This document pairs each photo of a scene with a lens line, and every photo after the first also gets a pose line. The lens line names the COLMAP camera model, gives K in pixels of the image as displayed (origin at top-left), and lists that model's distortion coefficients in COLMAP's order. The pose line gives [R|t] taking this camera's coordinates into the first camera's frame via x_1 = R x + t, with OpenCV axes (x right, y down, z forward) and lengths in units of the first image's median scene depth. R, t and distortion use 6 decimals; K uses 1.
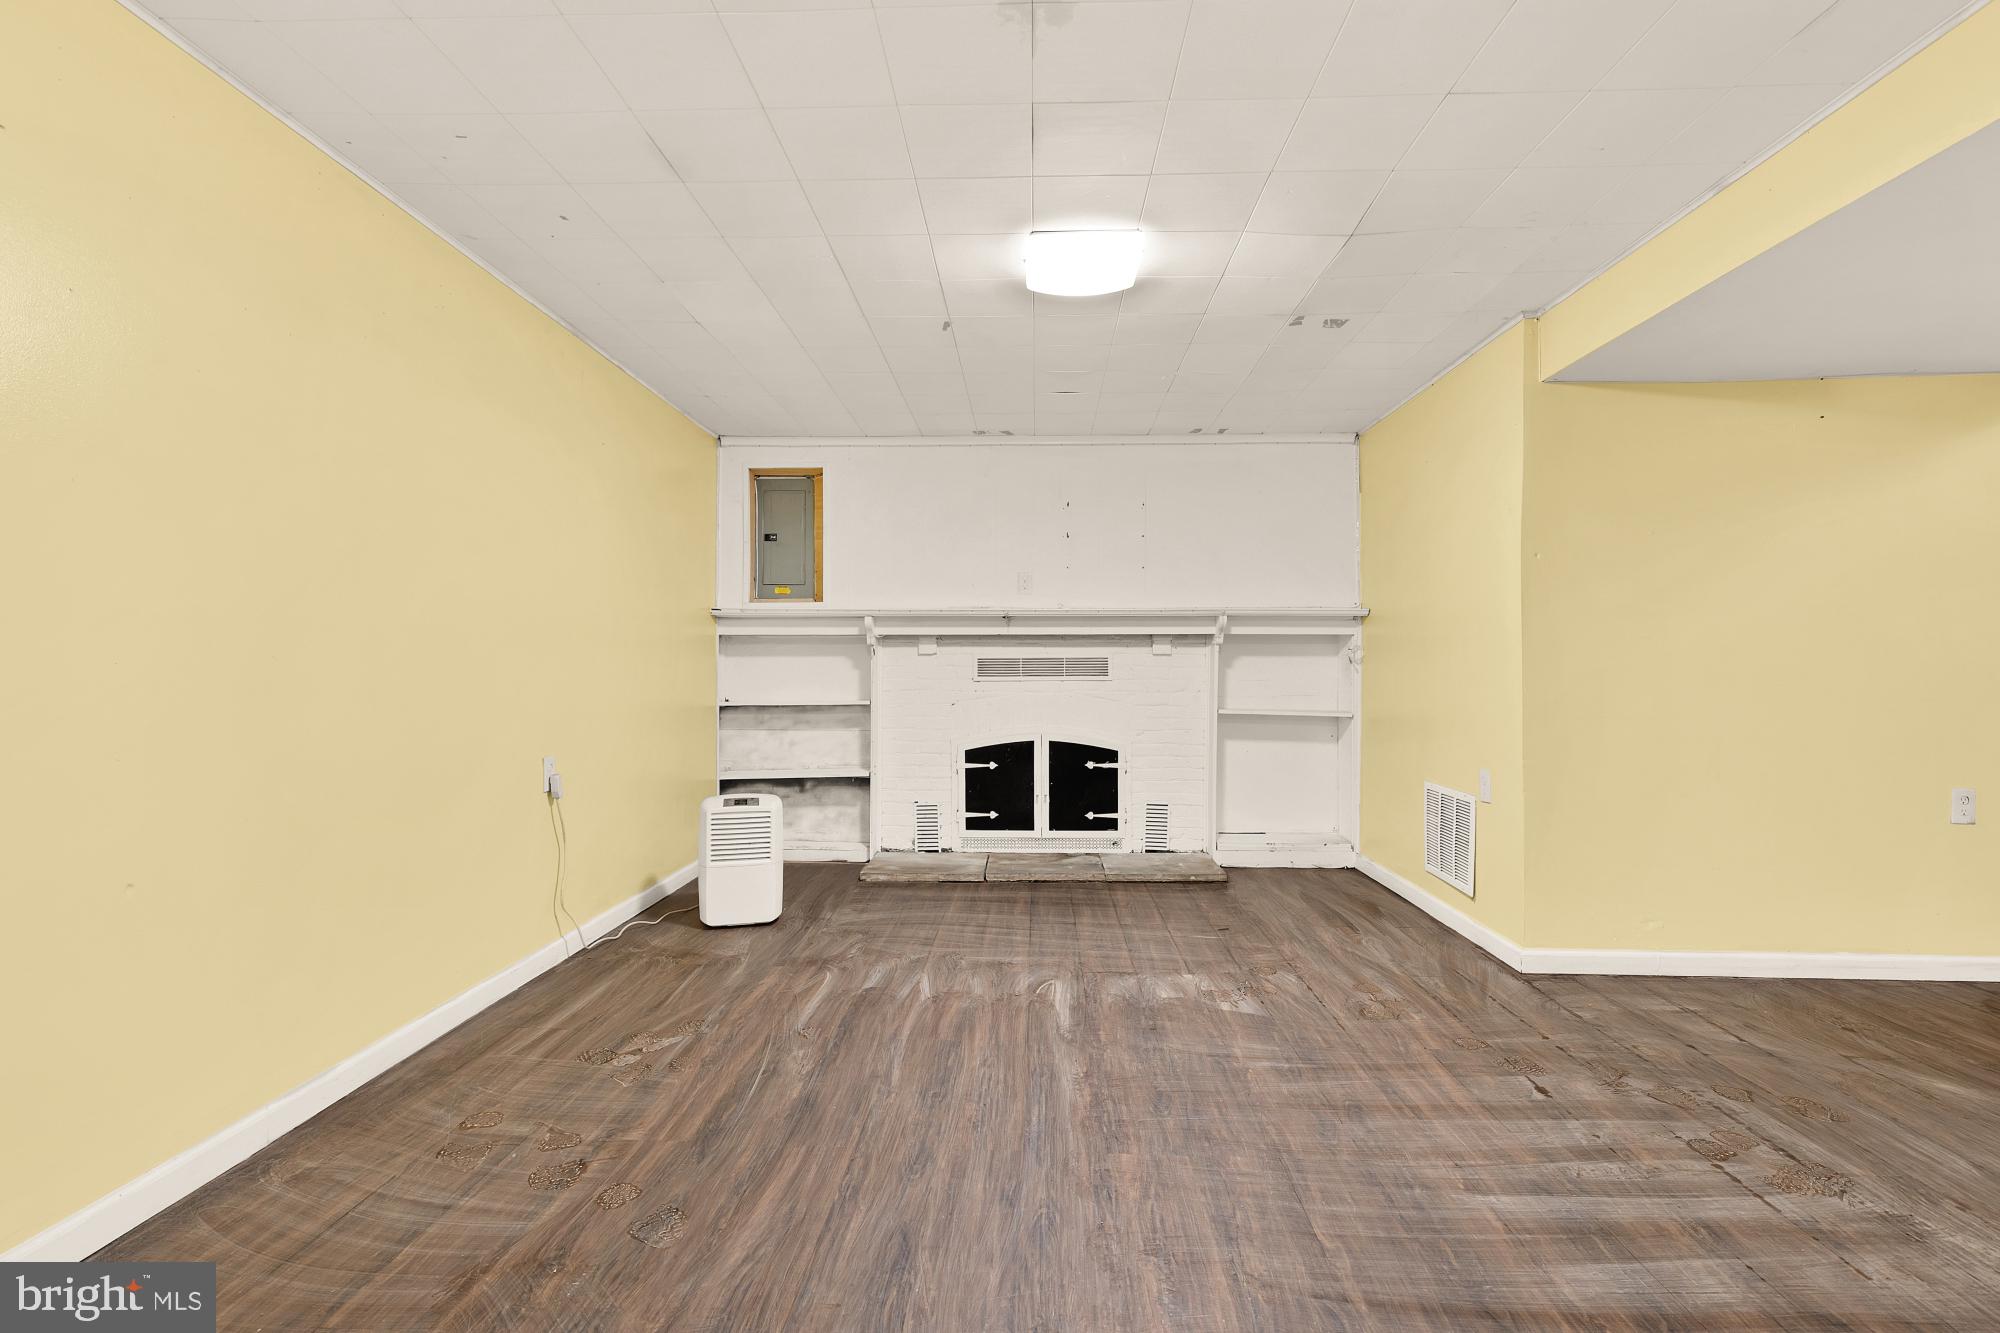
lens RADIAL K [[892.6, 0, 1000.0], [0, 892.6, 666.5], [0, 0, 1]] dist [0.003206, -0.000597]
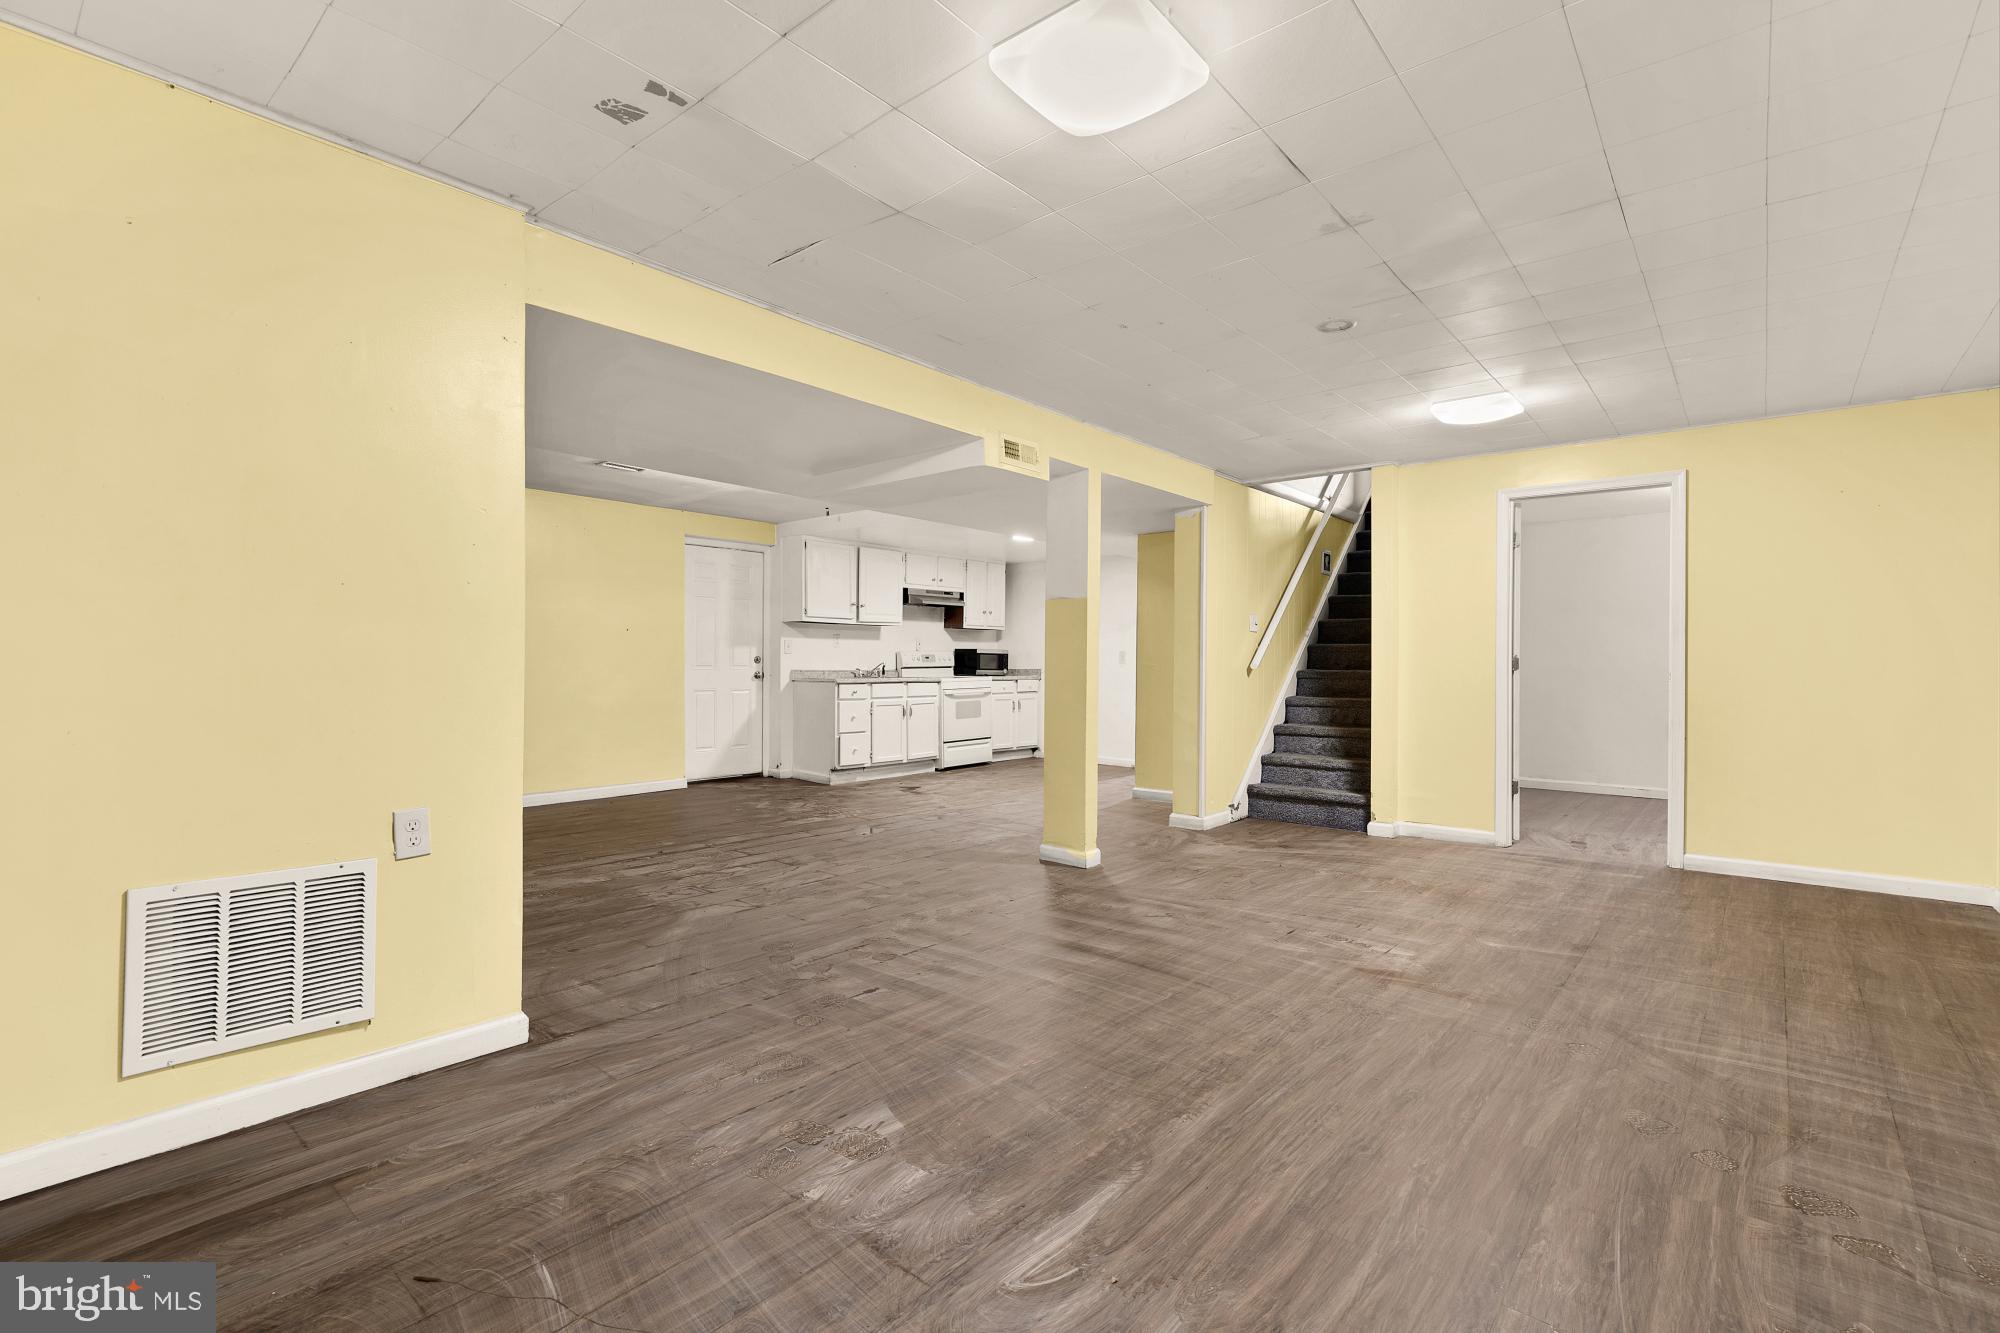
lens RADIAL K [[892.6, 0, 1000.0], [0, 892.6, 666.5], [0, 0, 1]] dist [0.003206, -0.000597]
pose [[-0.784982, -0.009977, 0.619439, -0.308999], [-0.009168, 0.999948, 0.004488, 0.001562], [-0.619451, -0.002156, -0.785032, 1.782196]]
